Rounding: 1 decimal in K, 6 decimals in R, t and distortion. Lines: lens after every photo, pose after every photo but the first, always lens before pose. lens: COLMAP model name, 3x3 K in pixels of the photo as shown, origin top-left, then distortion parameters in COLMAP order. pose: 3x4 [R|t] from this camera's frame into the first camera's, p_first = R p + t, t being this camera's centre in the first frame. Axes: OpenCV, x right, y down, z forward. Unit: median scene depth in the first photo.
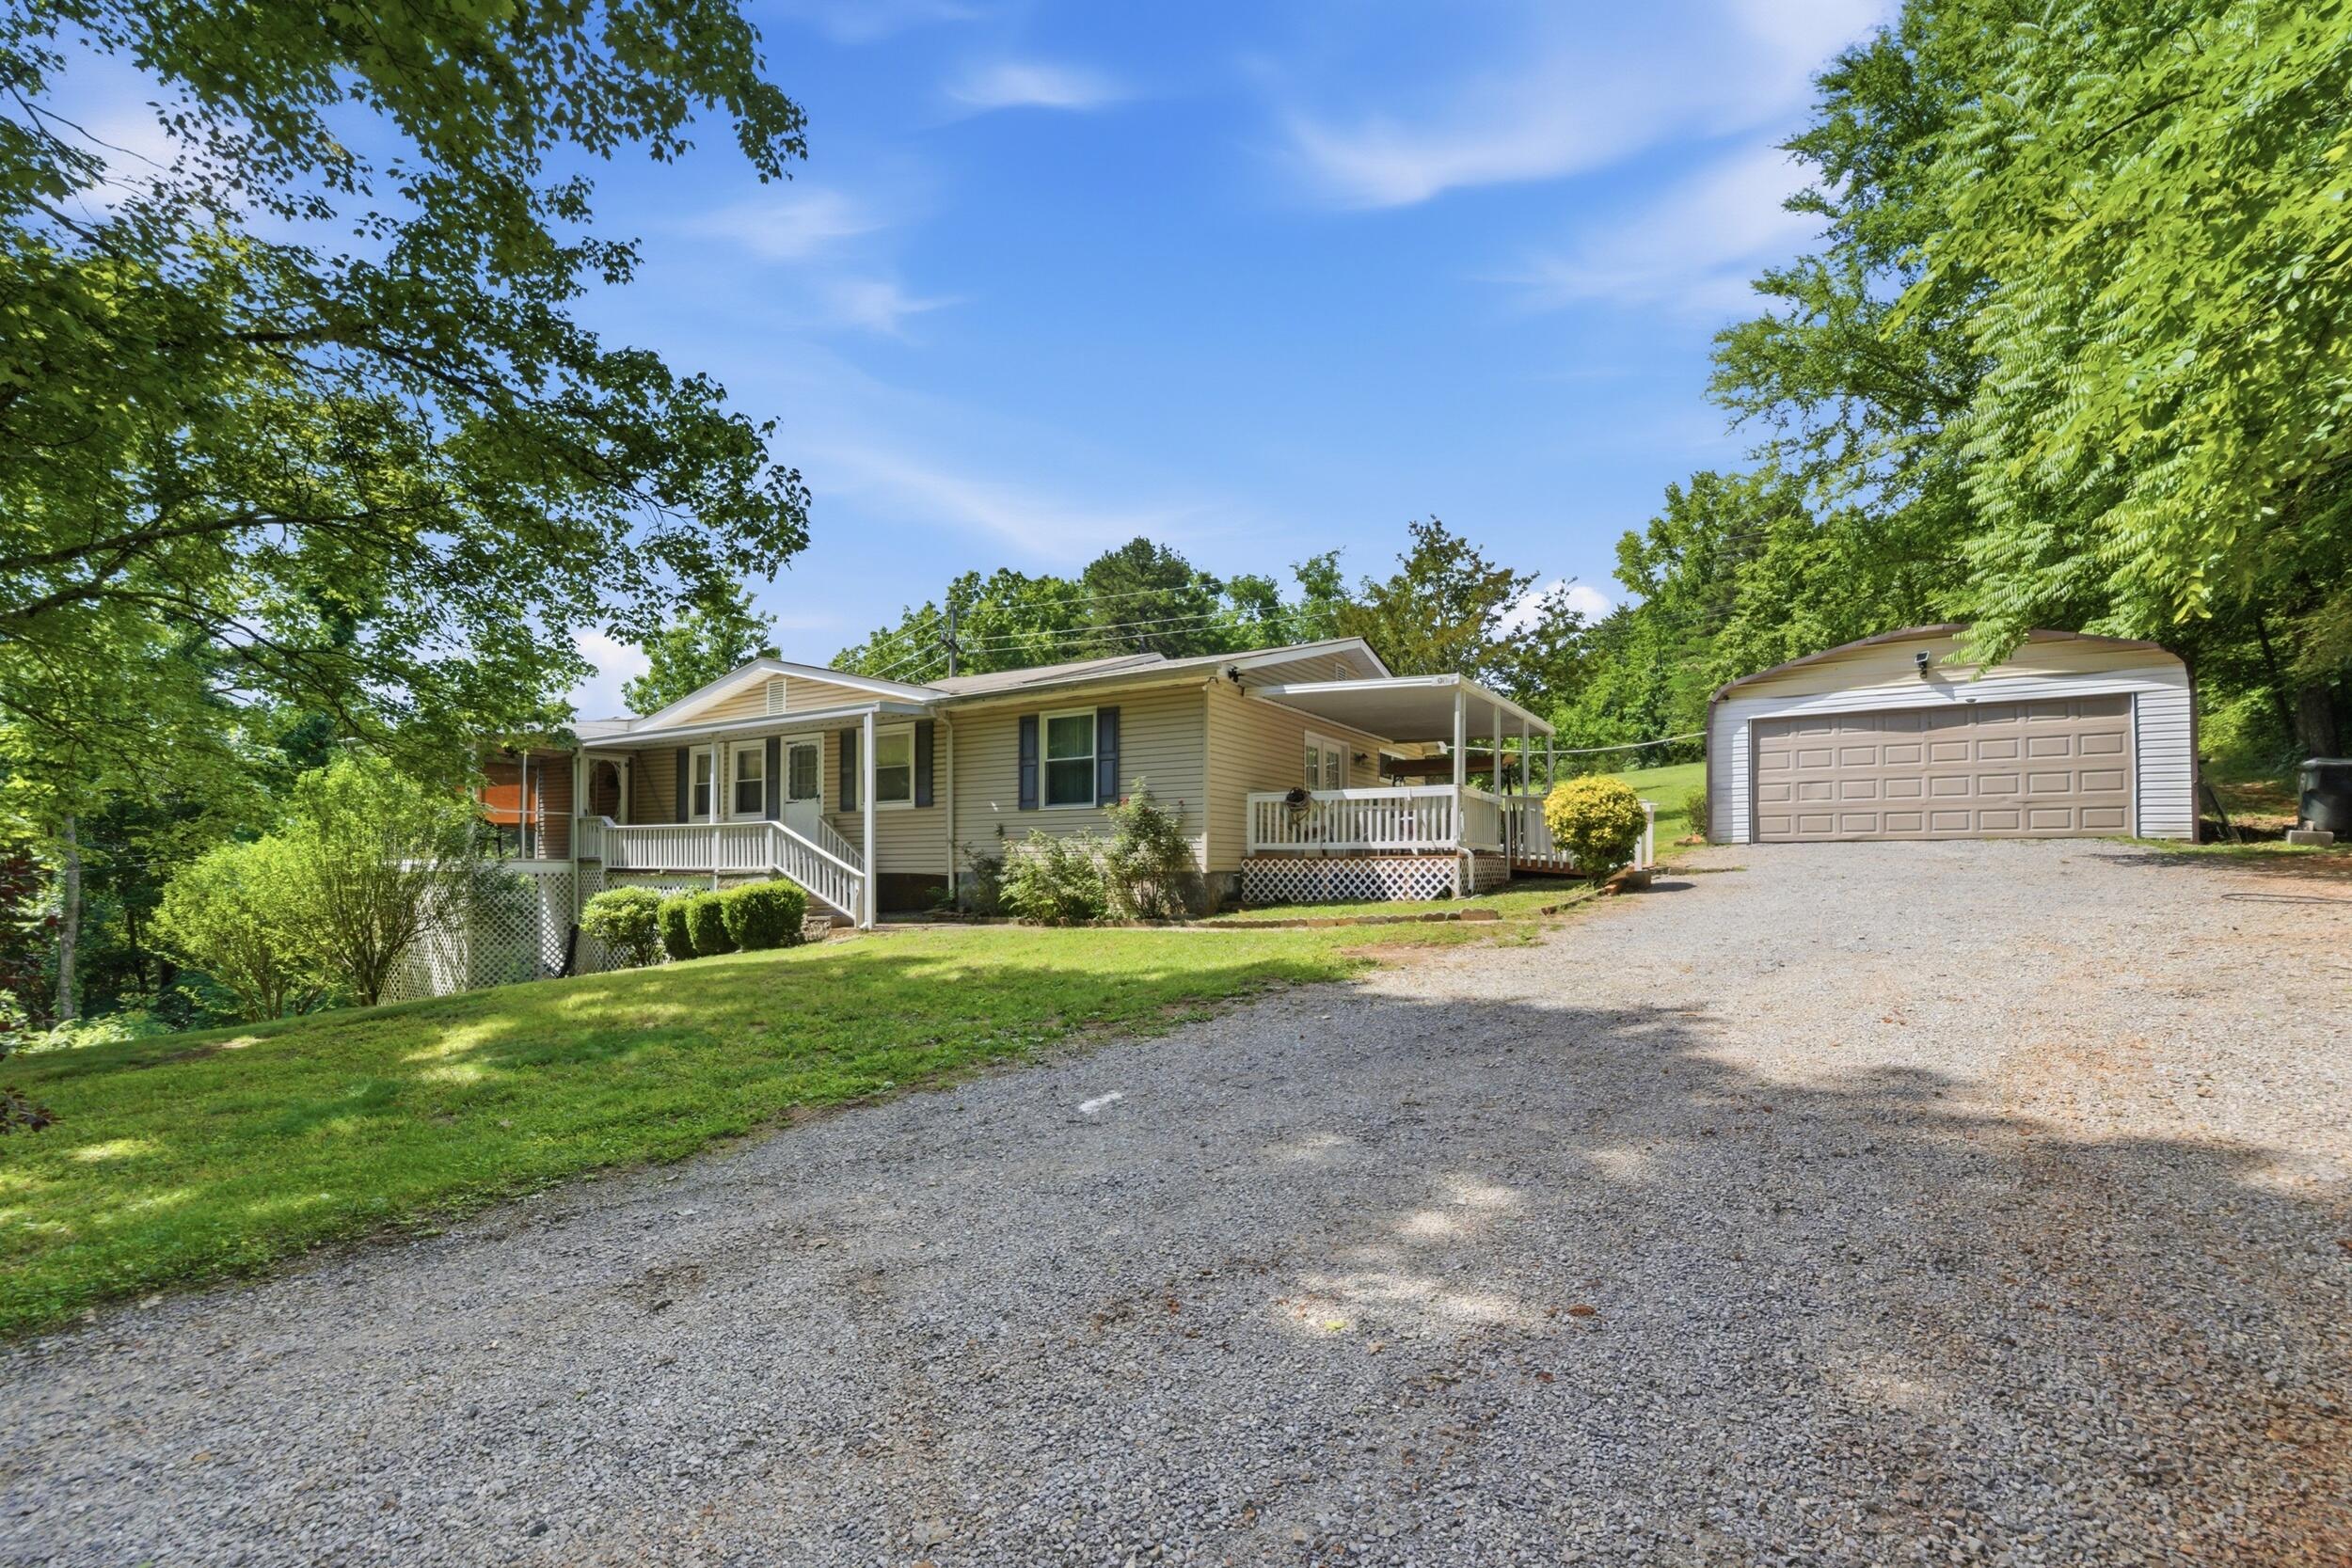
lens RADIAL K [[1020.4, 0, 1173.2], [0, 1020.4, 859.4], [0, 0, 1]] dist [-0.034739, -0.000300]
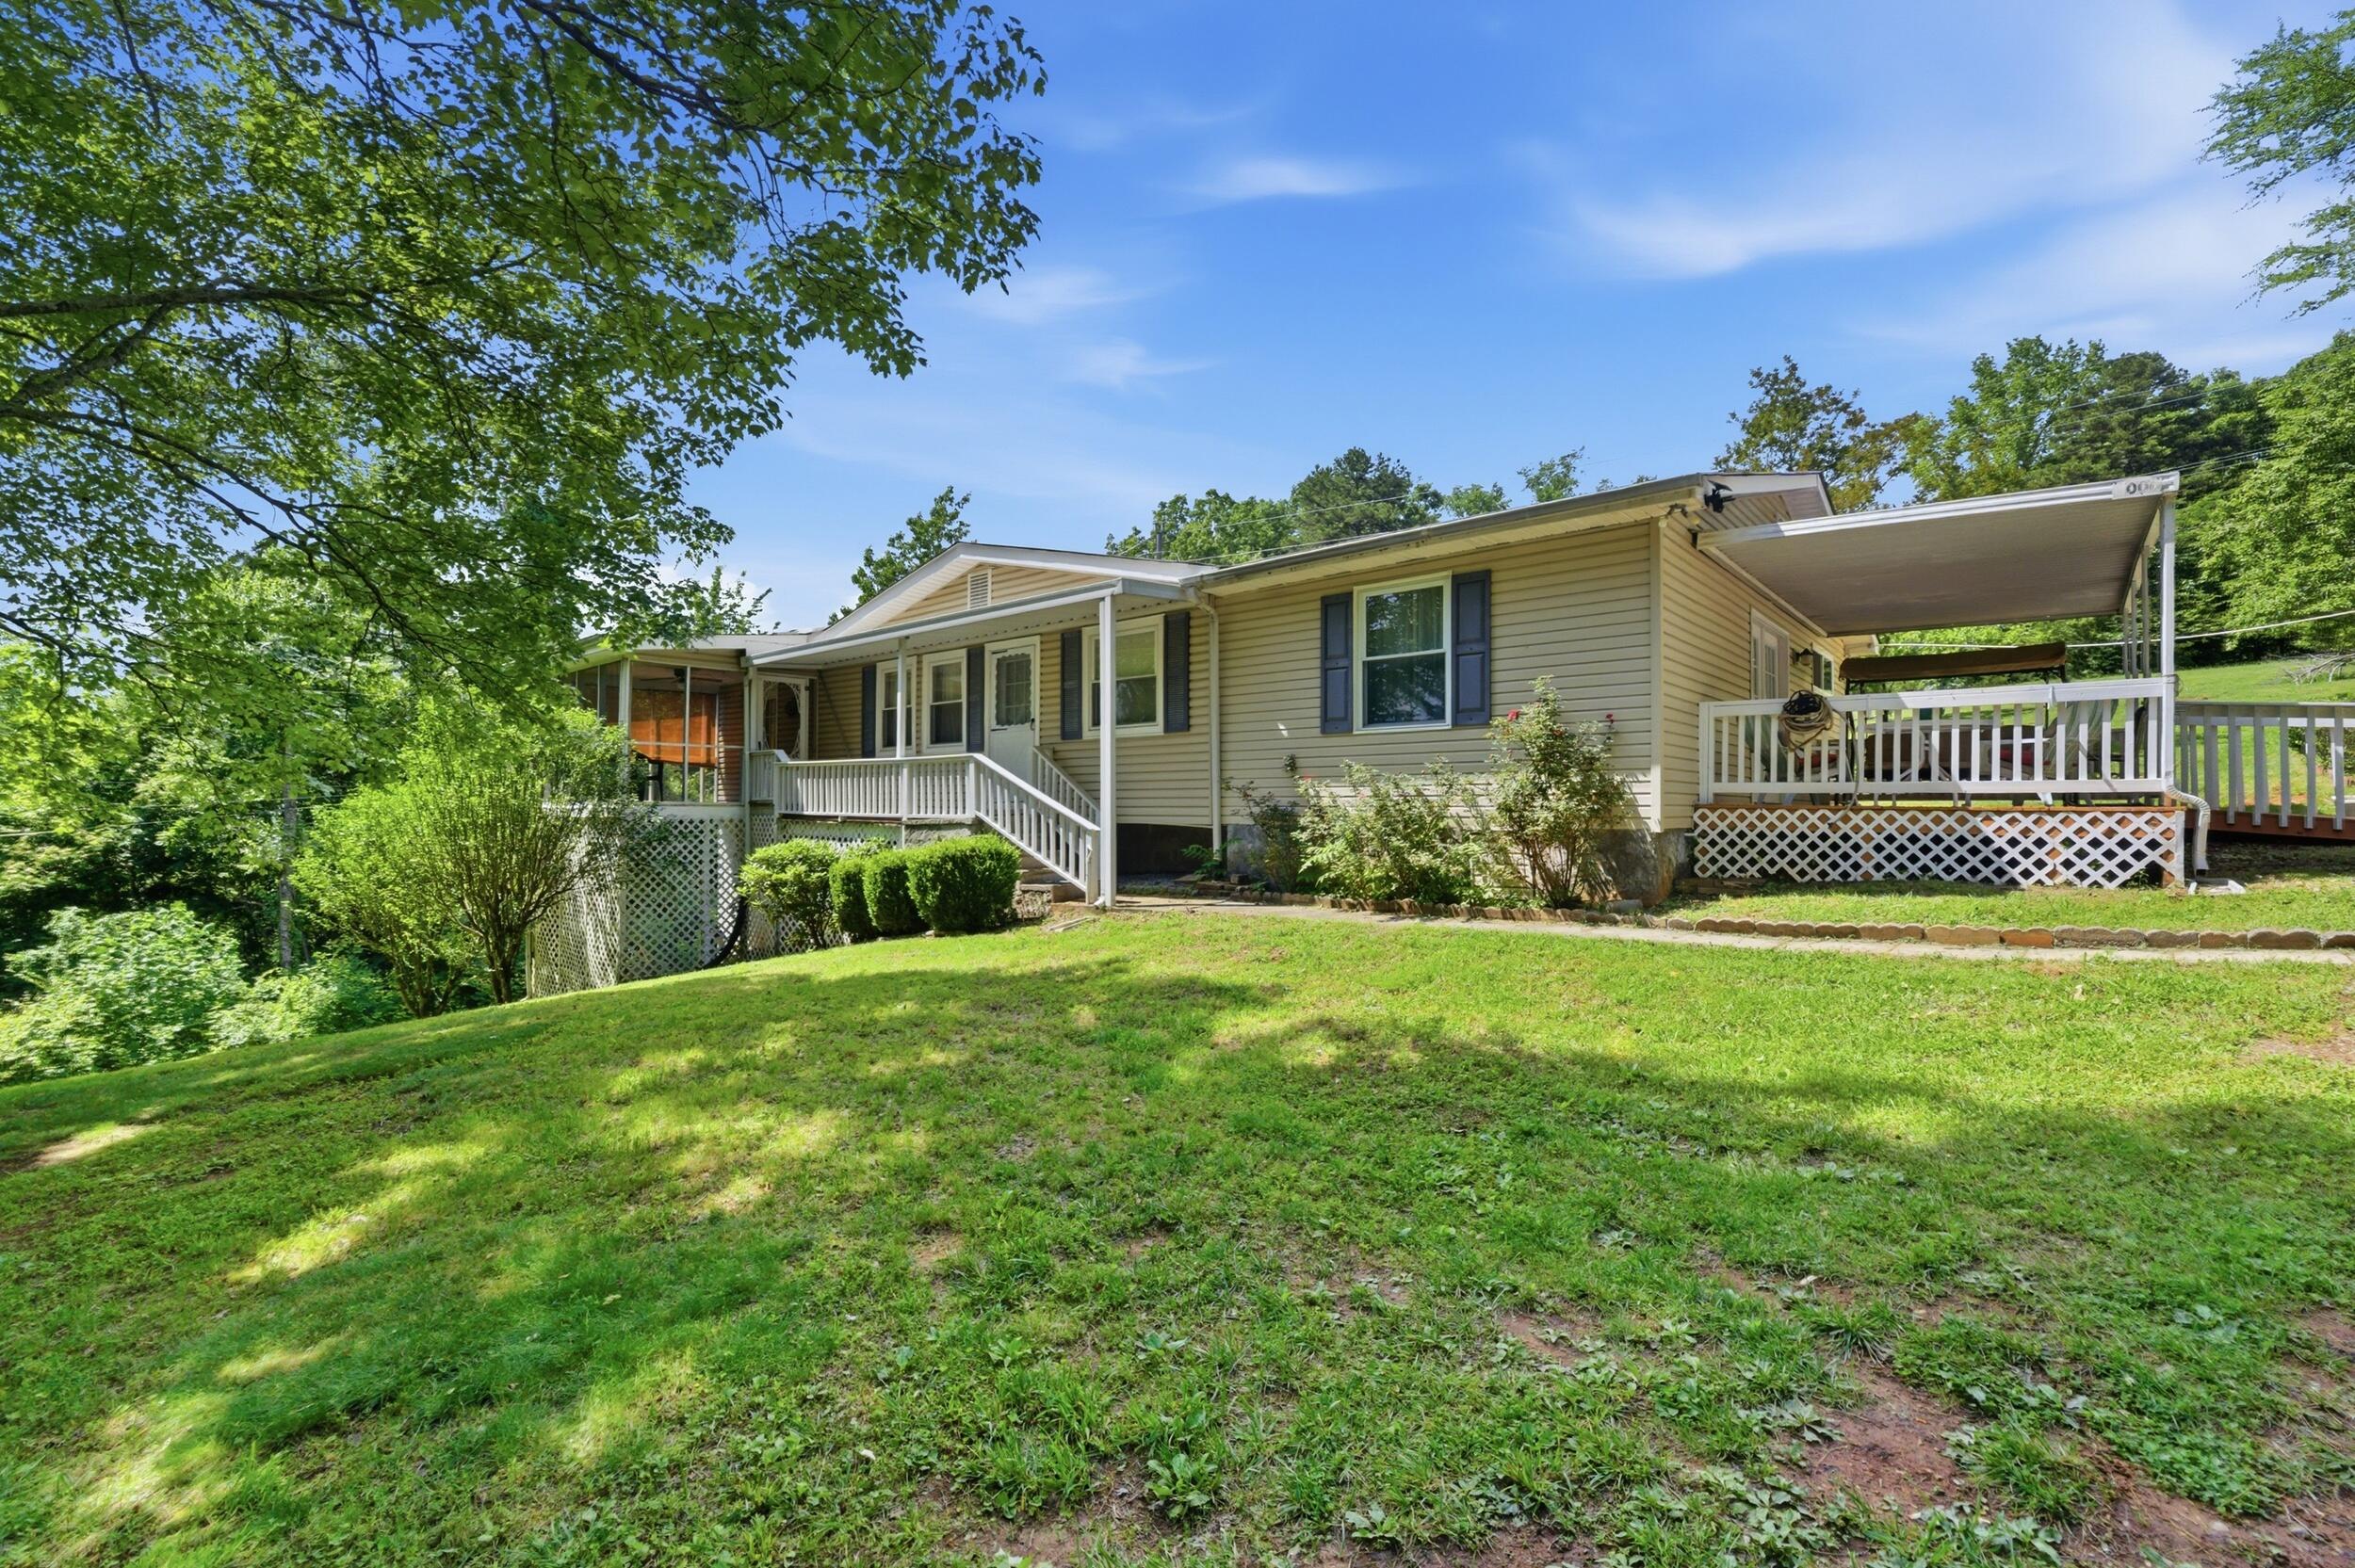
lens RADIAL K [[1021.7, 0, 1176.9], [0, 1021.7, 804.6], [0, 0, 1]] dist [-0.034739, -0.000300]
pose [[0.983349, 0.001943, -0.181715, -0.116100], [-0.000264, 0.999957, 0.009265, -0.007535], [0.181725, -0.009063, 0.983308, 0.299091]]
